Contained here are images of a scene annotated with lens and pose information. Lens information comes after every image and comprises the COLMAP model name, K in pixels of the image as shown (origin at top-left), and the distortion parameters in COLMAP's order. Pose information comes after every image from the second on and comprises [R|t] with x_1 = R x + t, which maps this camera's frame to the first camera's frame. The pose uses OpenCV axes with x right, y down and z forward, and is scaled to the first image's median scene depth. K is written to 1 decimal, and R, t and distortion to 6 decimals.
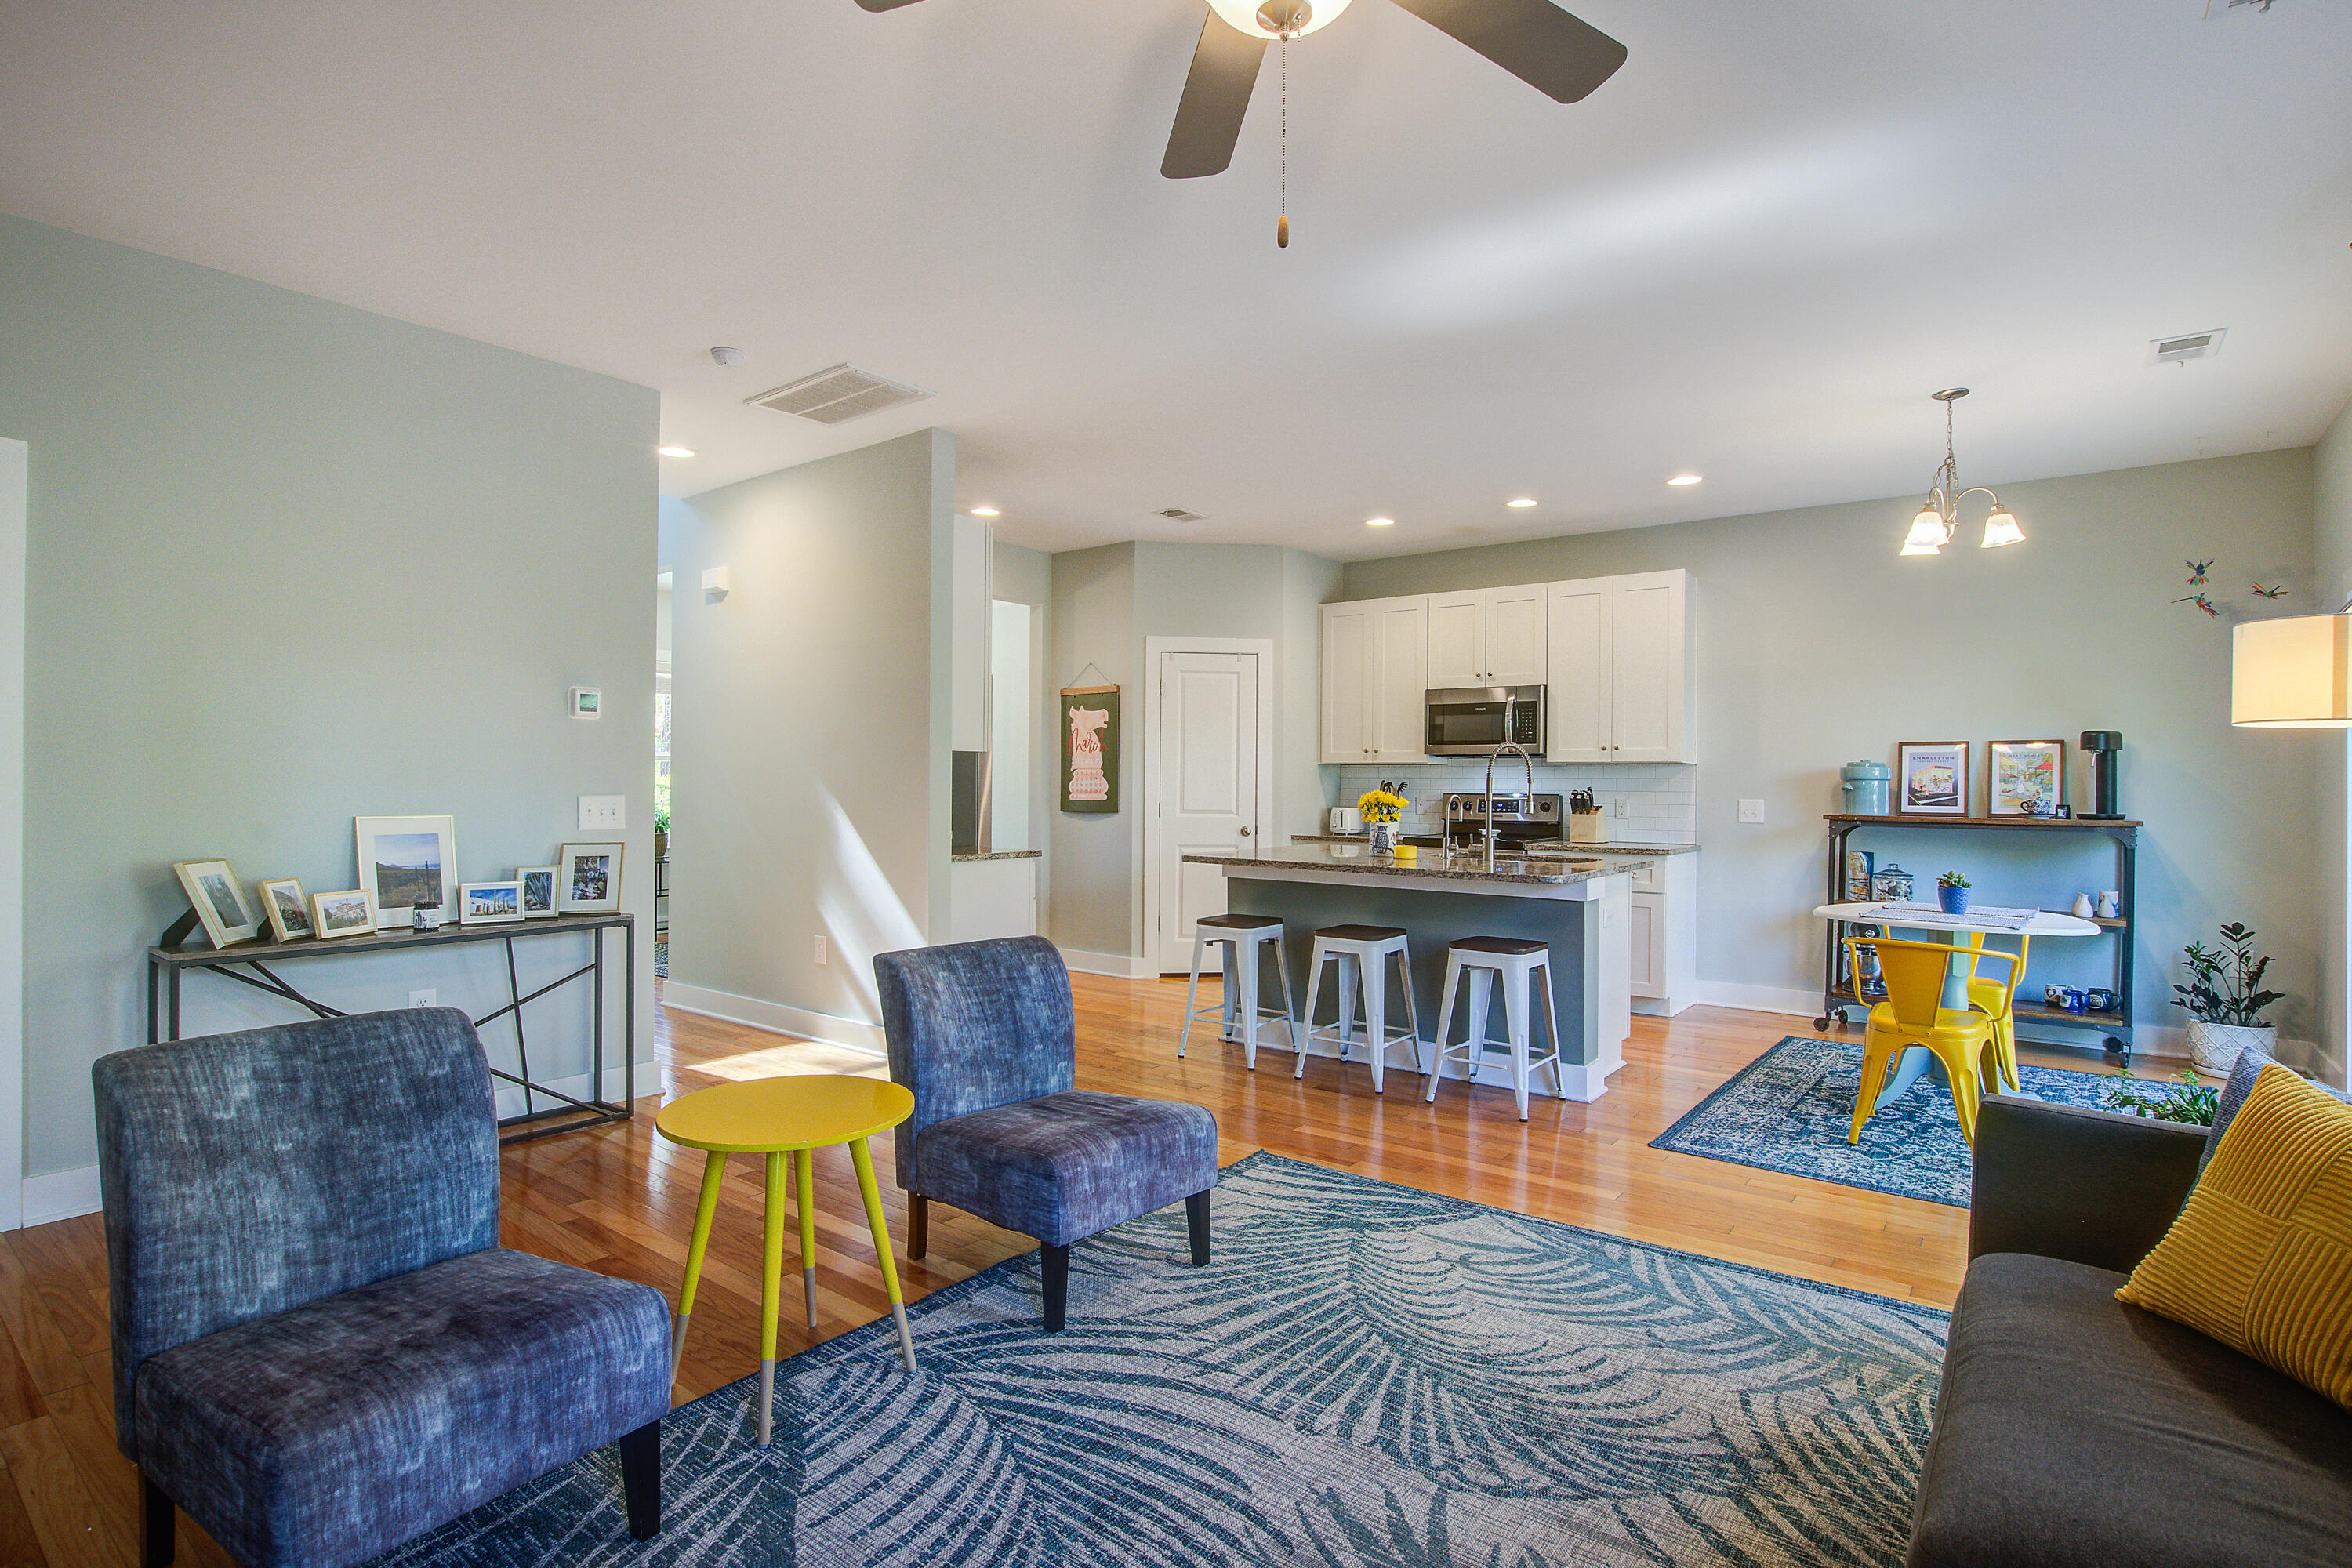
lens RADIAL K [[1167.2, 0, 1176.9], [0, 1167.2, 785.9], [0, 0, 1]] dist [-0.027554, 0.001873]
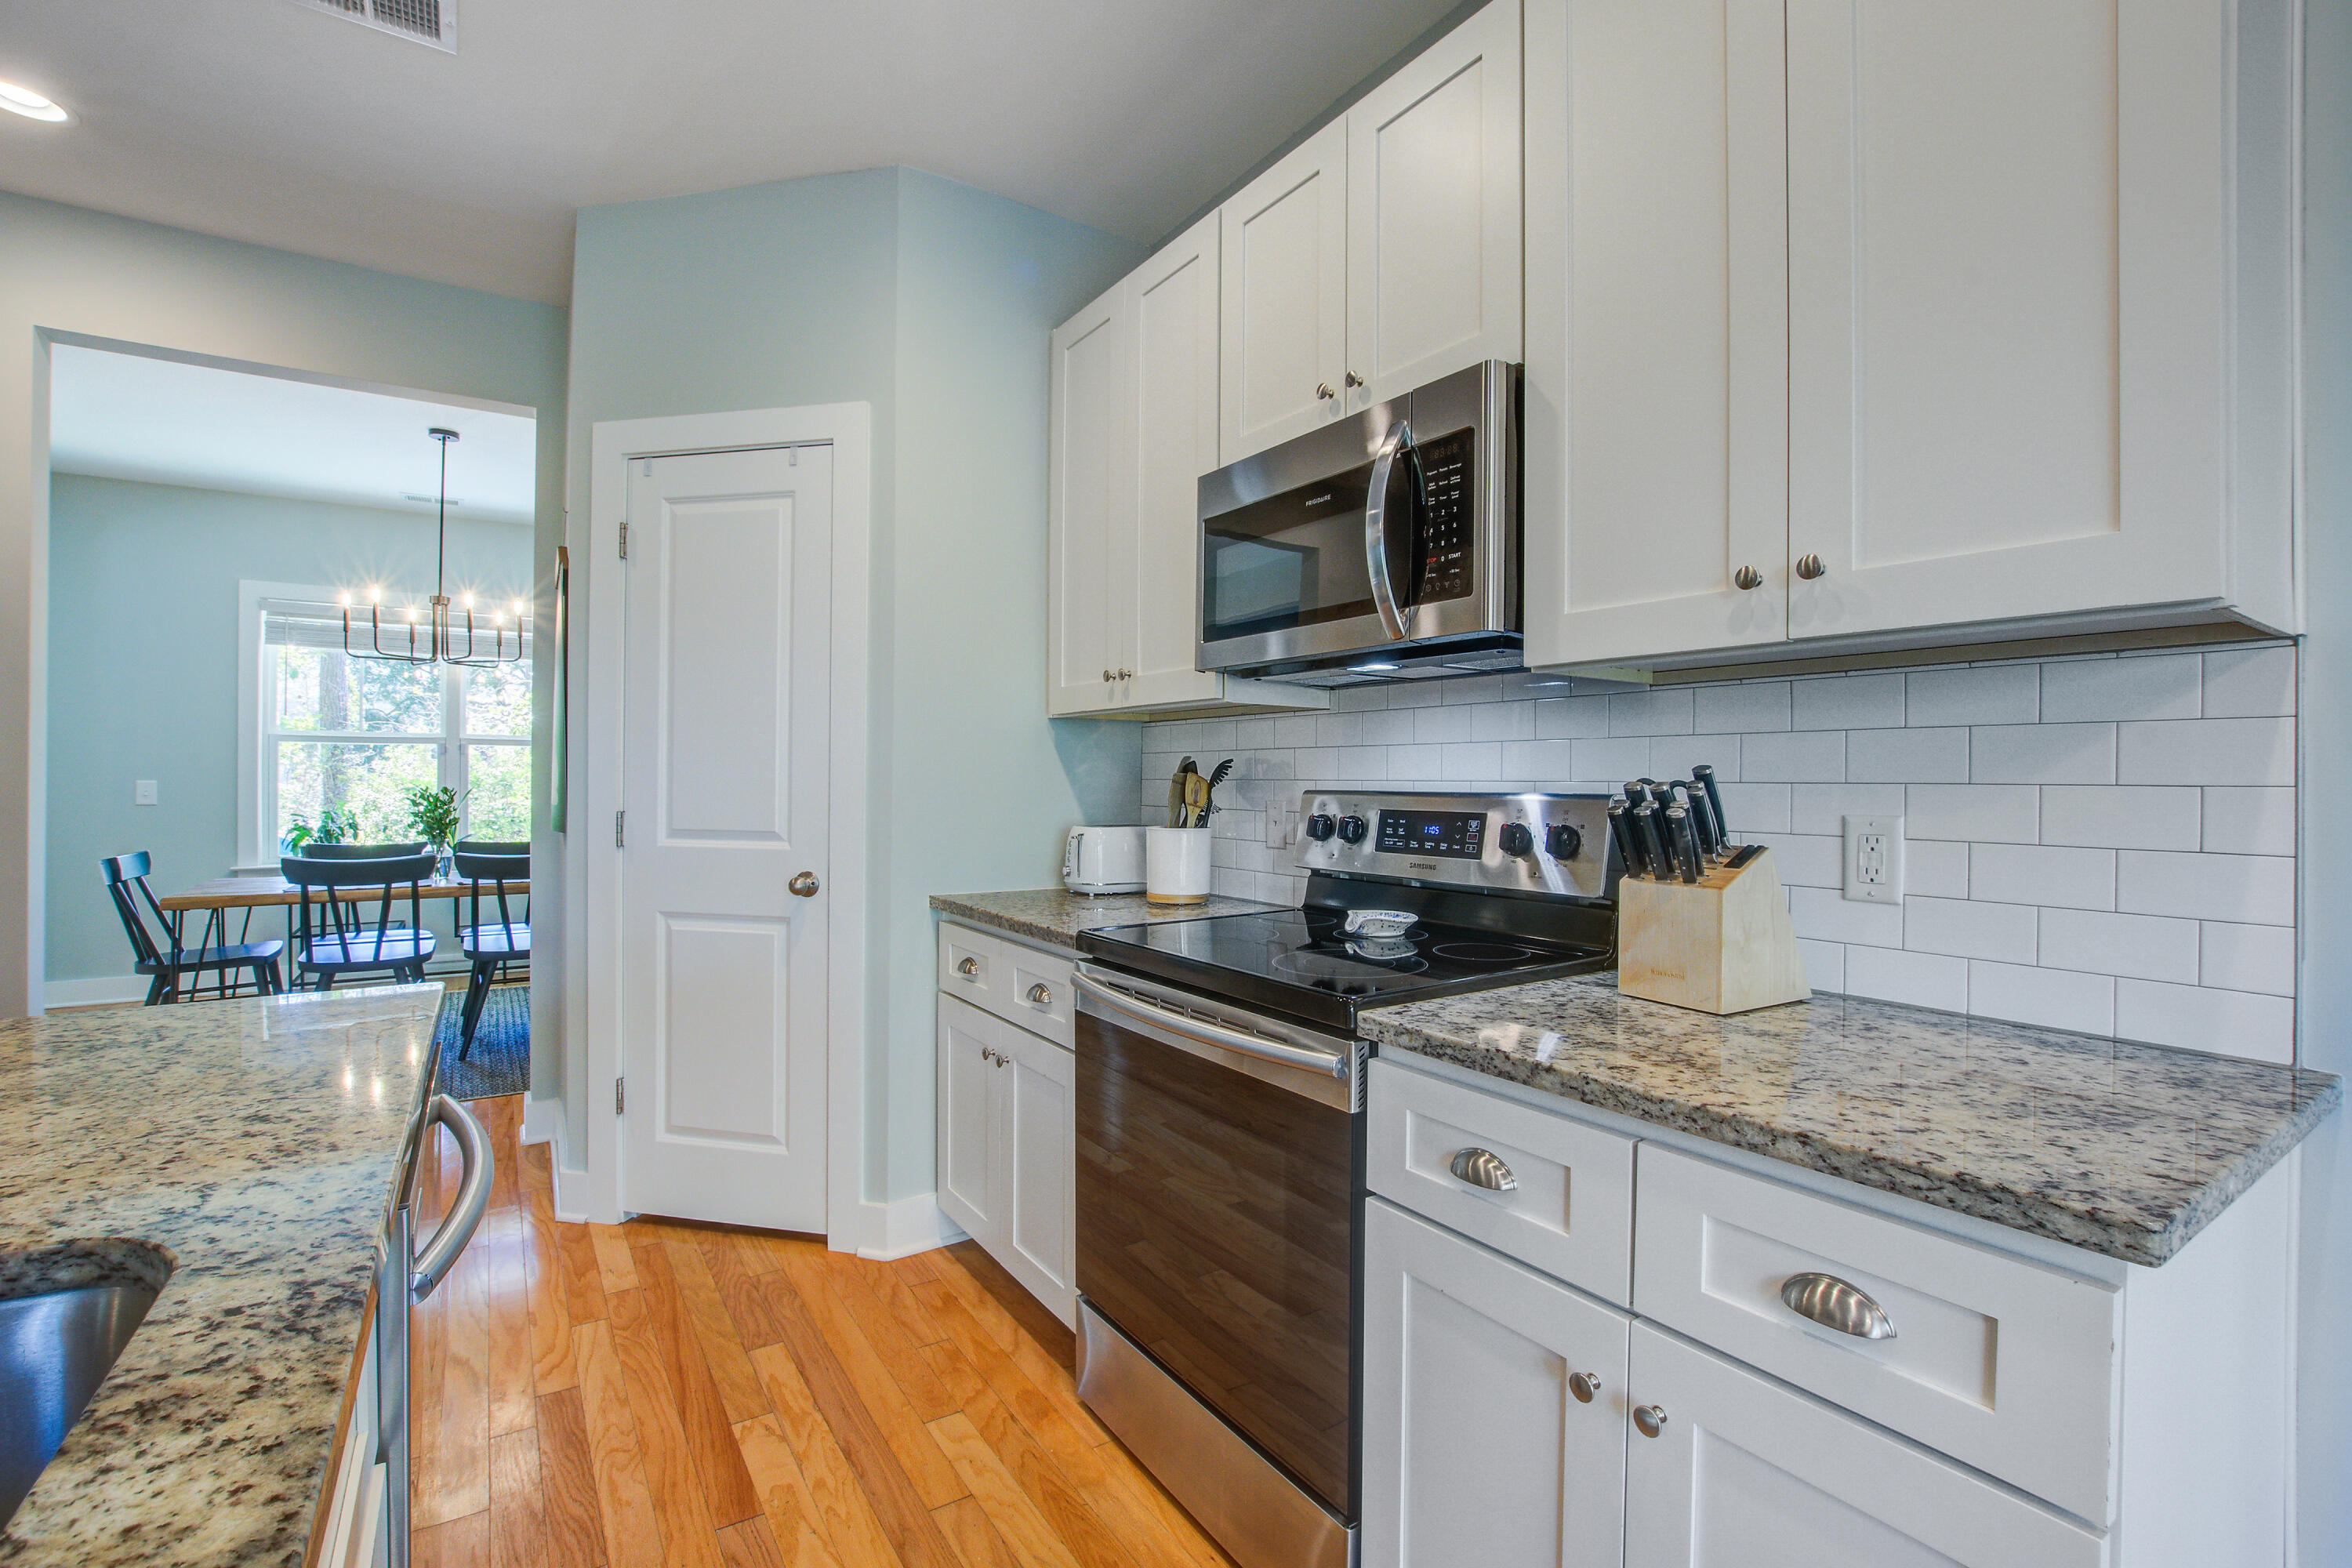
lens RADIAL K [[1036.7, 0, 1173.9], [0, 1036.7, 782.4], [0, 0, 1]] dist [-0.026927, -0.000450]
pose [[0.947219, -0.001044, -0.320586, 0.374178], [0.001167, 0.999999, 0.000192, 0.004938], [0.320585, -0.000556, 0.947219, 0.898536]]
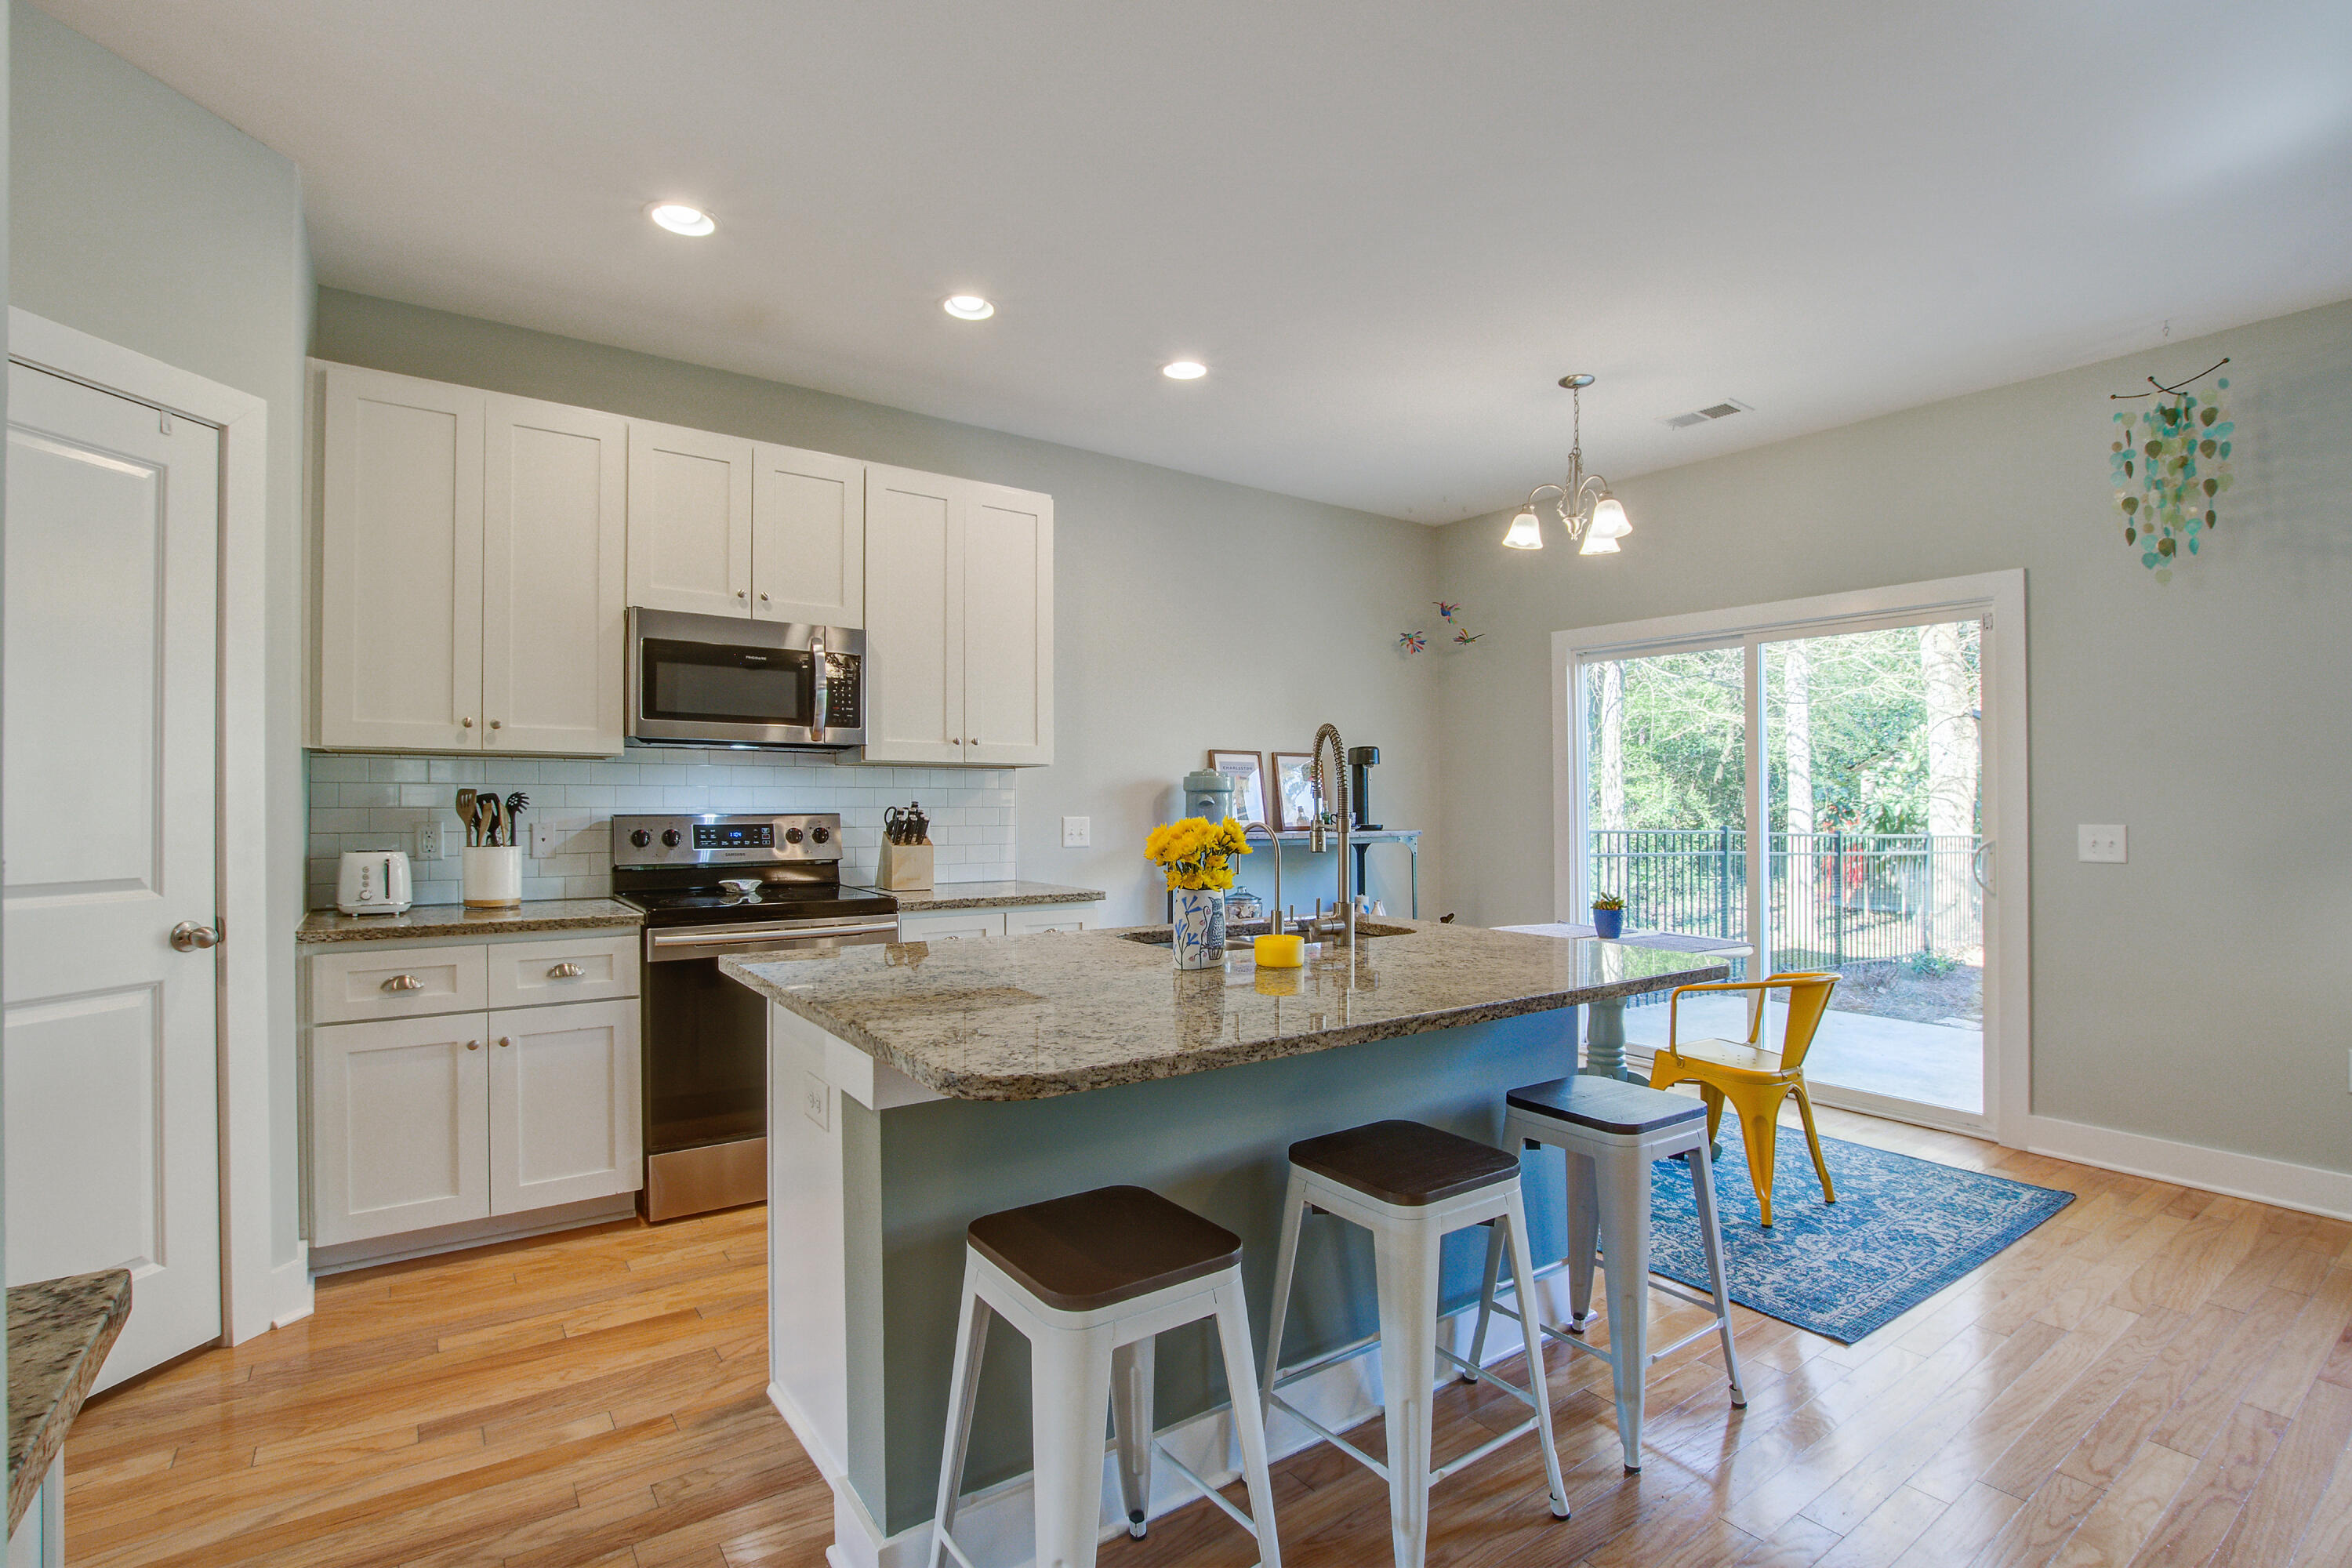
lens RADIAL K [[1094.8, 0, 1167.7], [0, 1094.8, 790.2], [0, 0, 1]] dist [-0.030913, 0.000553]
pose [[0.285759, 0.001256, 0.958301, -0.204084], [-0.001739, 0.999998, -0.000792, -0.005661], [-0.958300, -0.001440, 0.285760, 0.813922]]
